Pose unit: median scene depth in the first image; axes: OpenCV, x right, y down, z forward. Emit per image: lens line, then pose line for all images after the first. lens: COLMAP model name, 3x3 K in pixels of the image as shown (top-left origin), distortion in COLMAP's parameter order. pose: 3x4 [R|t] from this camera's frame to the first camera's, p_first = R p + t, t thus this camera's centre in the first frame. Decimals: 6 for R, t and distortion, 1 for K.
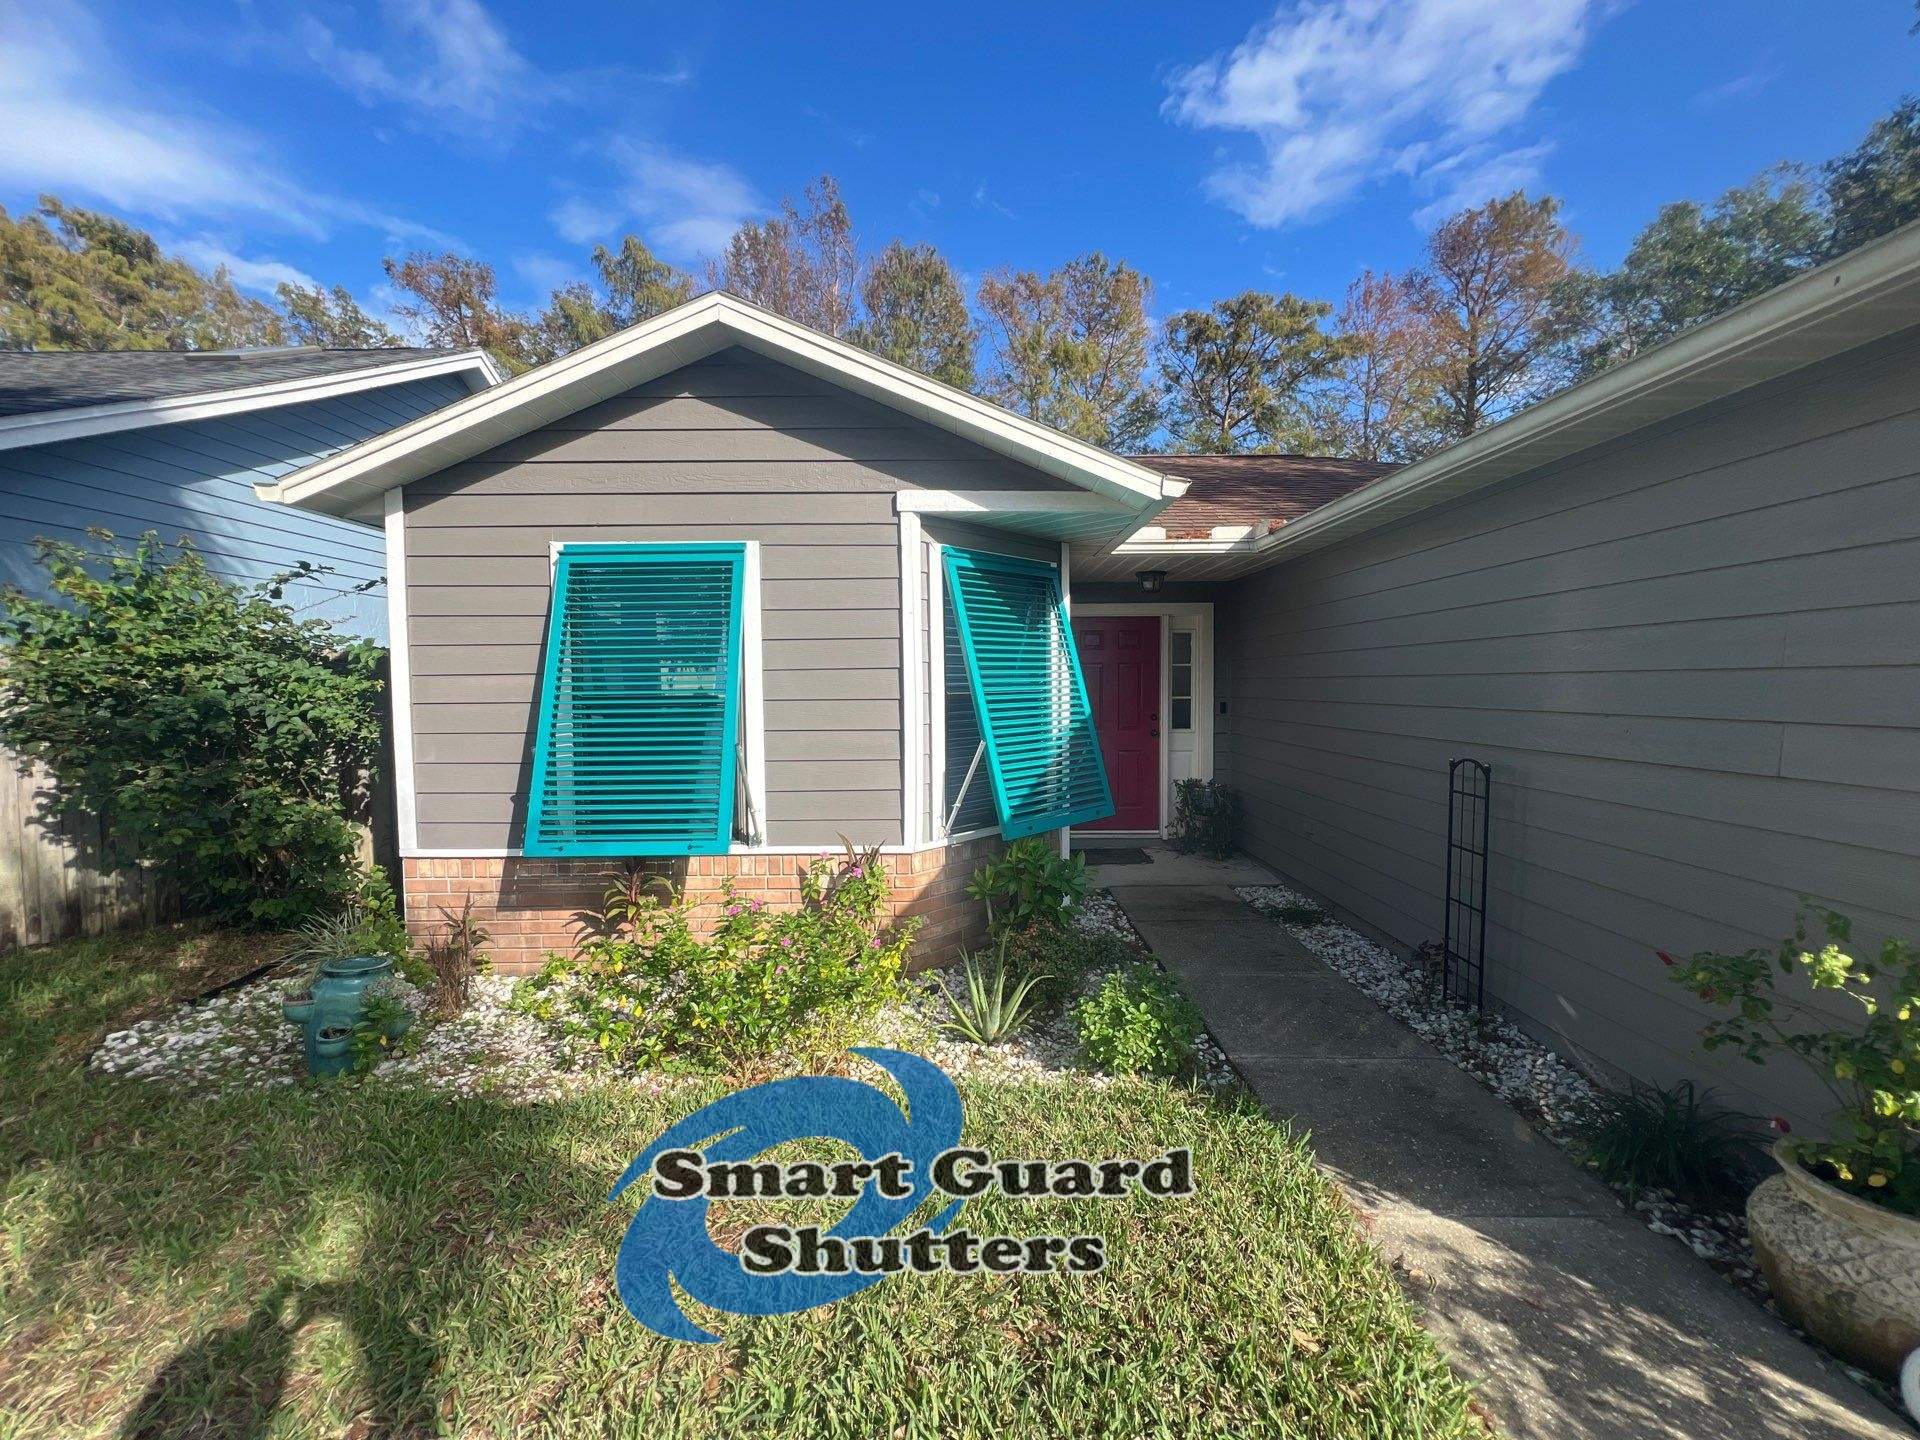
lens RADIAL K [[795.5, 0, 960.0], [0, 795.5, 720.0], [0, 0, 1]] dist [-0.016244, 0.006386]
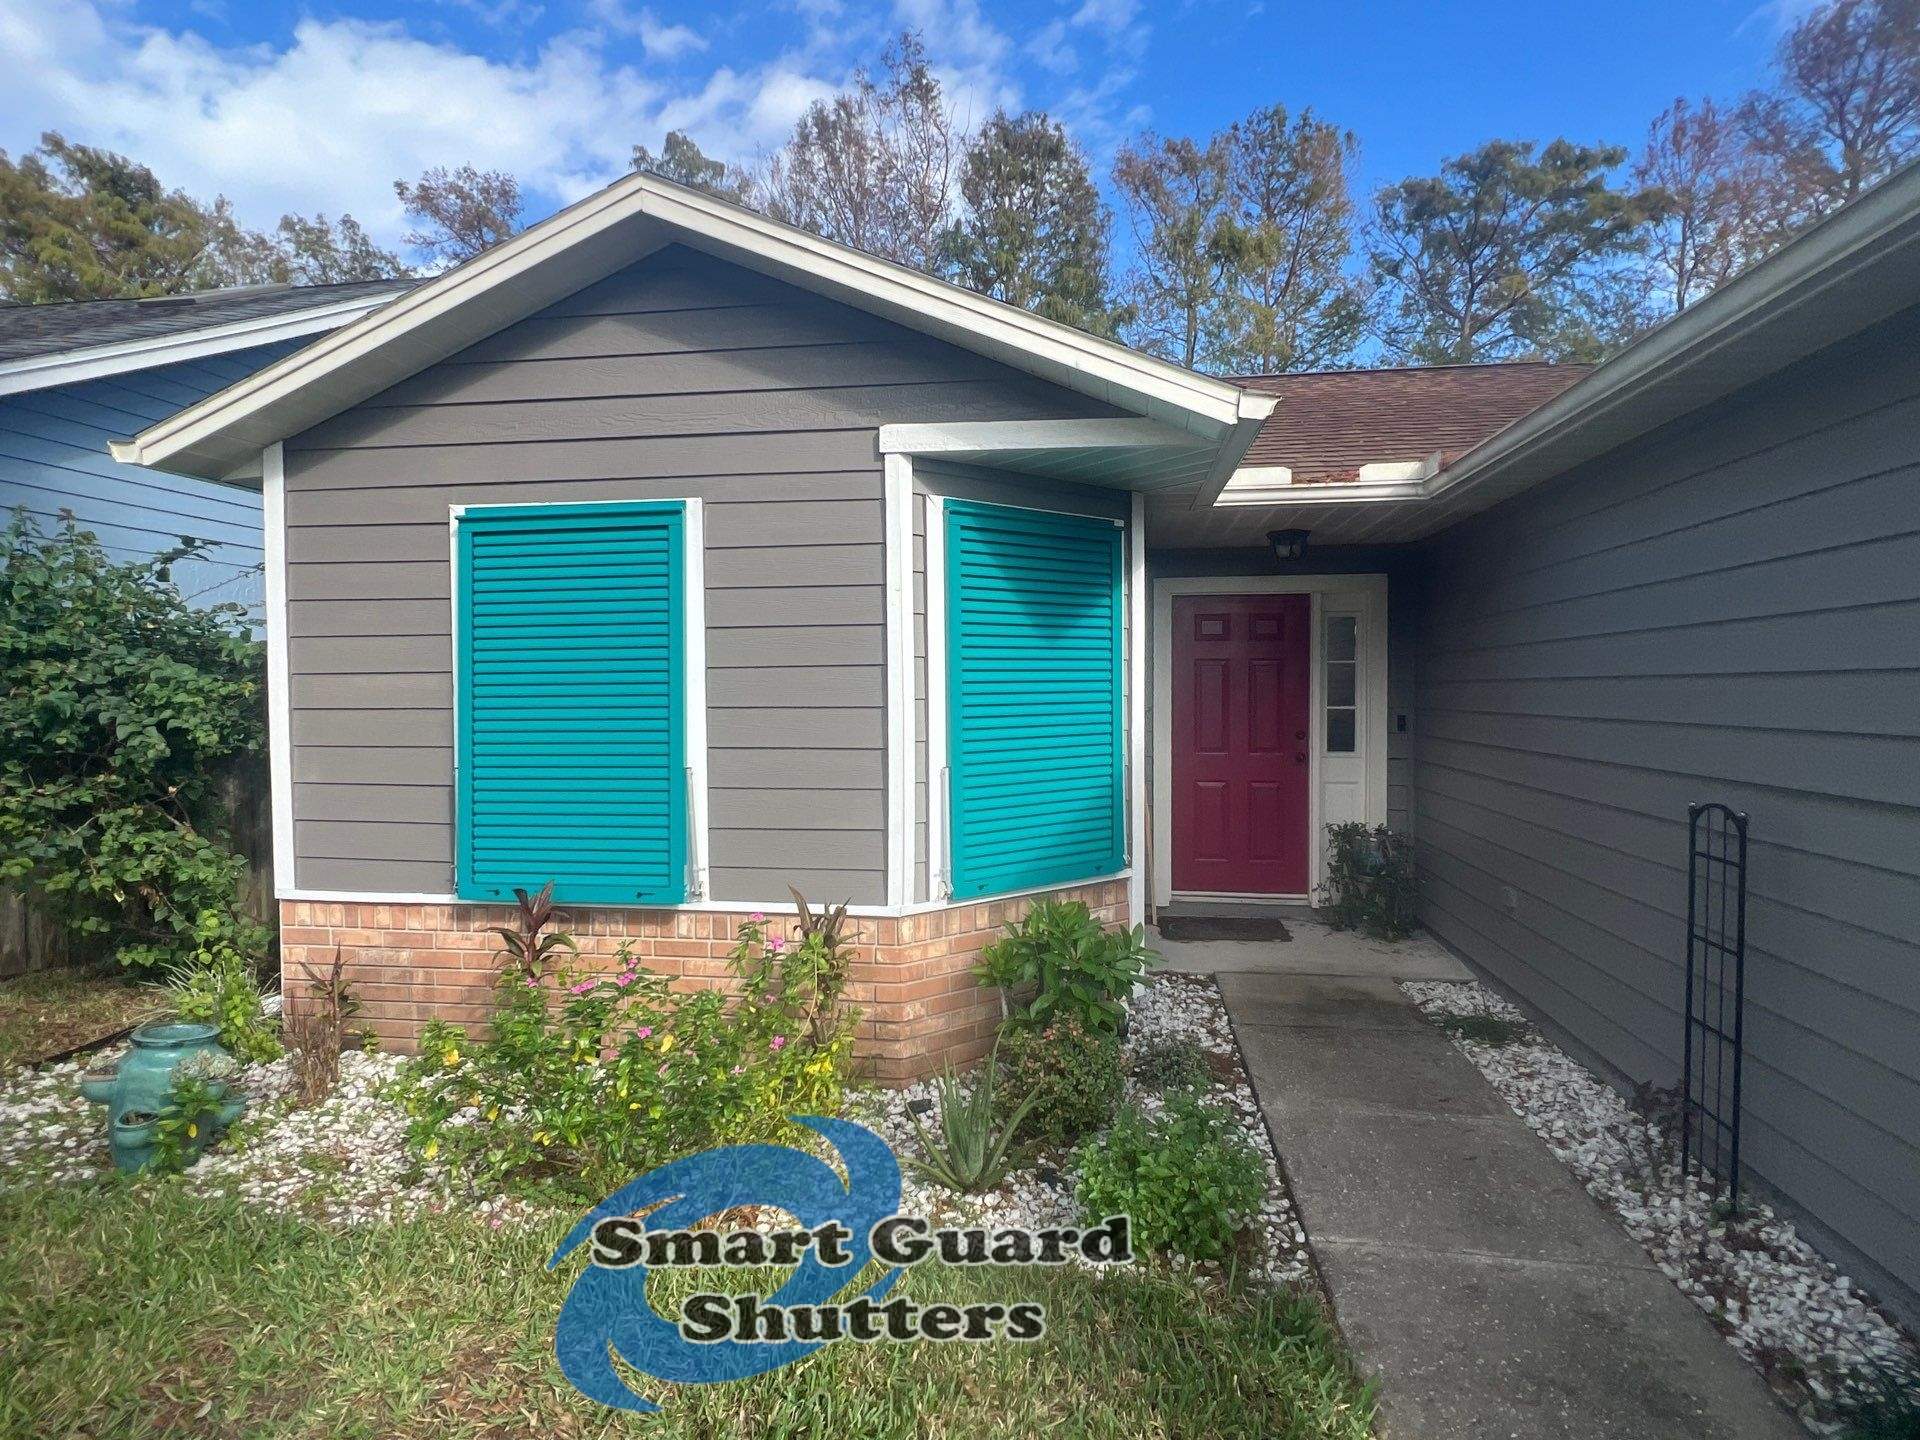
lens RADIAL K [[1037.6, 0, 958.0], [0, 1037.6, 717.3], [0, 0, 1]] dist [-0.007559, 0.002696]
pose [[0.988422, 0.007520, -0.151546, 0.137273], [-0.010178, 0.999808, -0.016770, -0.001328], [0.151391, 0.018118, 0.988308, 0.058076]]
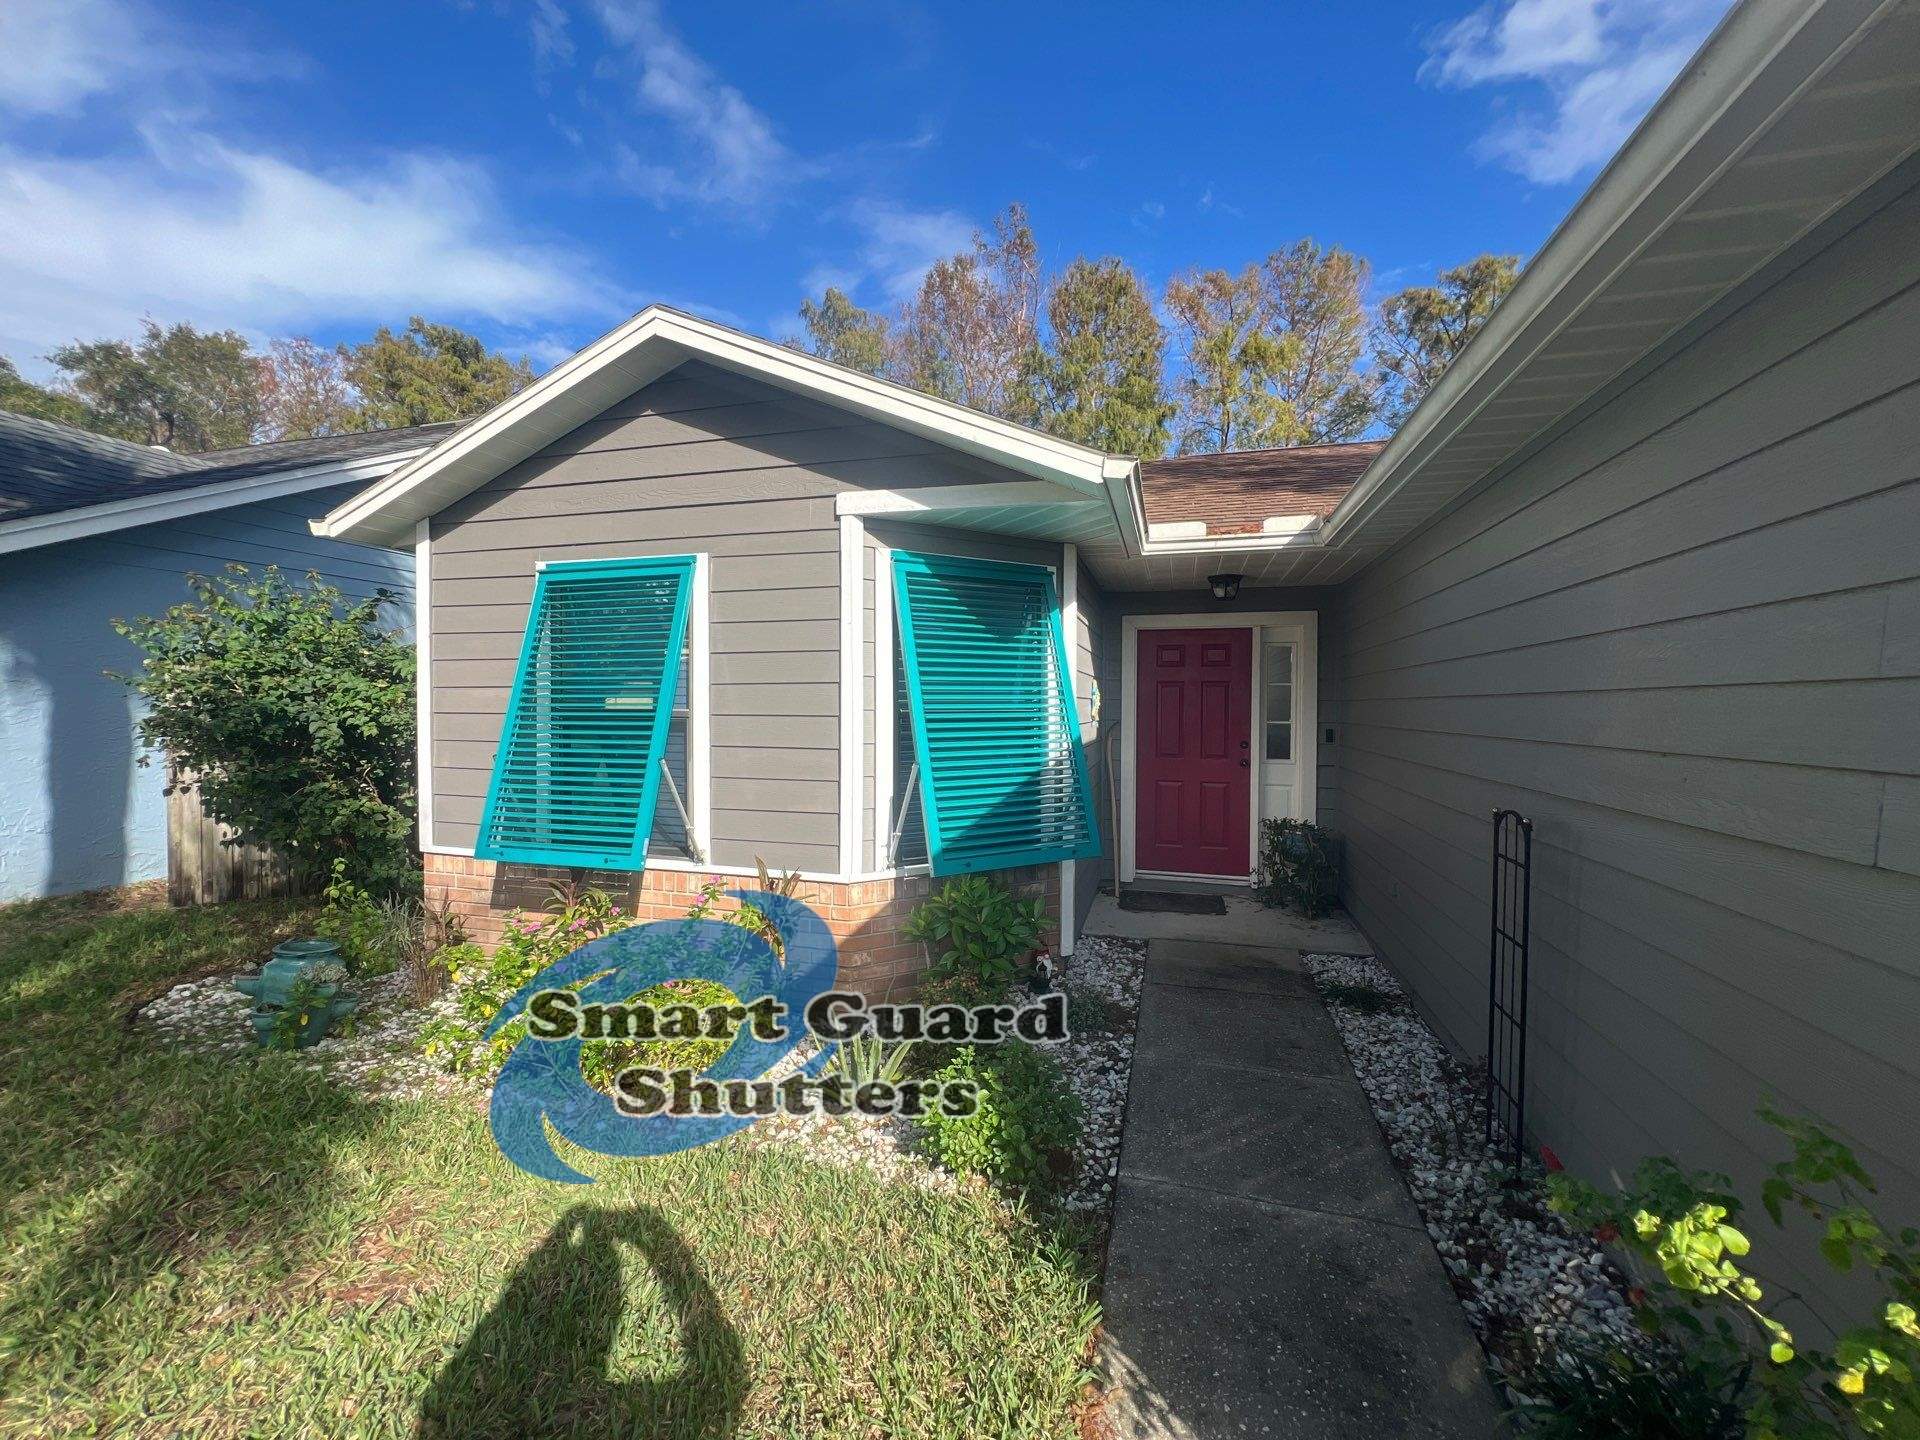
lens RADIAL K [[795.5, 0, 960.0], [0, 795.5, 720.0], [0, 0, 1]] dist [-0.016244, 0.006386]
pose [[0.959812, 0.018005, -0.280067, 0.317175], [-0.025599, 0.999396, -0.023481, -0.003529], [0.279475, 0.029707, 0.959693, 0.145867]]
